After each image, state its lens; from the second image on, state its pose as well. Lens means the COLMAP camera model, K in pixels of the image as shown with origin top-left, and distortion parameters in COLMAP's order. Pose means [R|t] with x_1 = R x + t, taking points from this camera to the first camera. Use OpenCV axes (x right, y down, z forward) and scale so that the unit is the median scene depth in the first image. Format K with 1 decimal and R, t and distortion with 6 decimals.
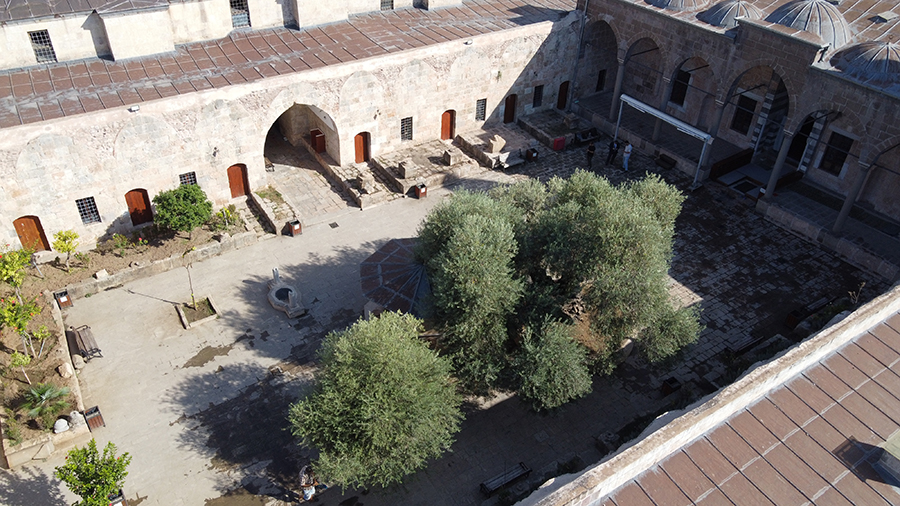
lens RADIAL K [[657.8, 0, 450.0], [0, 657.8, 253.0], [0, 0, 1]] dist [0.008098, 0.004922]
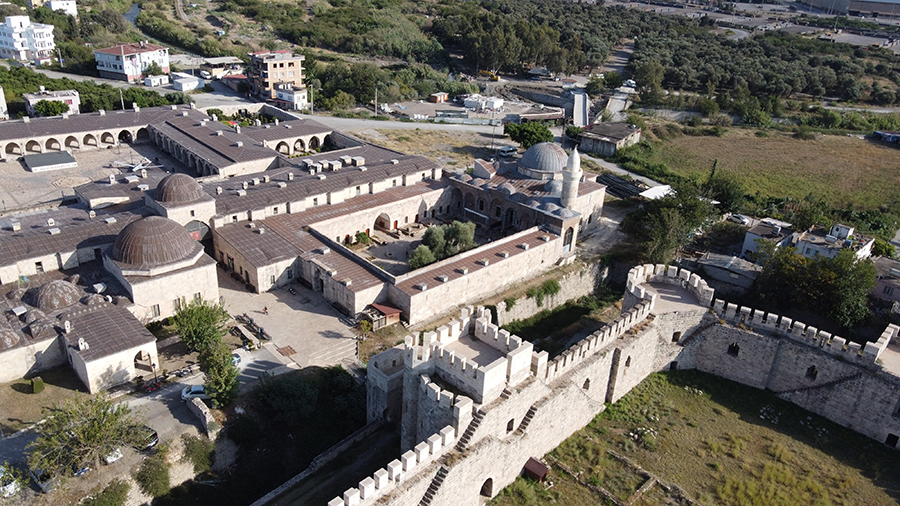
lens RADIAL K [[657.8, 0, 450.0], [0, 657.8, 253.0], [0, 0, 1]] dist [0.008098, 0.004922]
pose [[0.981275, -0.057136, 0.183940, -0.546978], [0.092942, 0.976911, -0.192370, 0.761858], [-0.168702, 0.205864, 0.963929, -2.669614]]
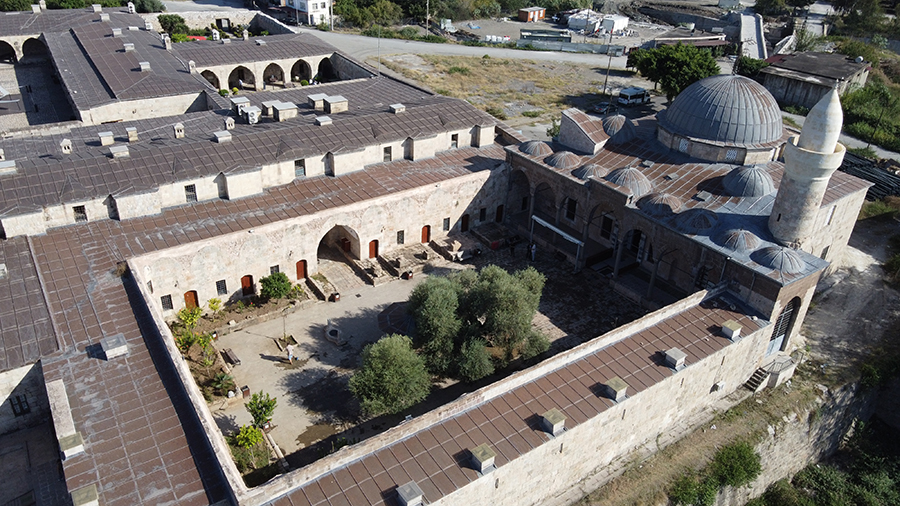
lens RADIAL K [[657.8, 0, 450.0], [0, 657.8, 253.0], [0, 0, 1]] dist [0.008098, 0.004922]
pose [[0.999643, -0.003577, 0.026467, 0.015287], [0.006772, 0.992549, -0.121656, 0.054896], [-0.025835, 0.121792, 0.992219, -0.679997]]
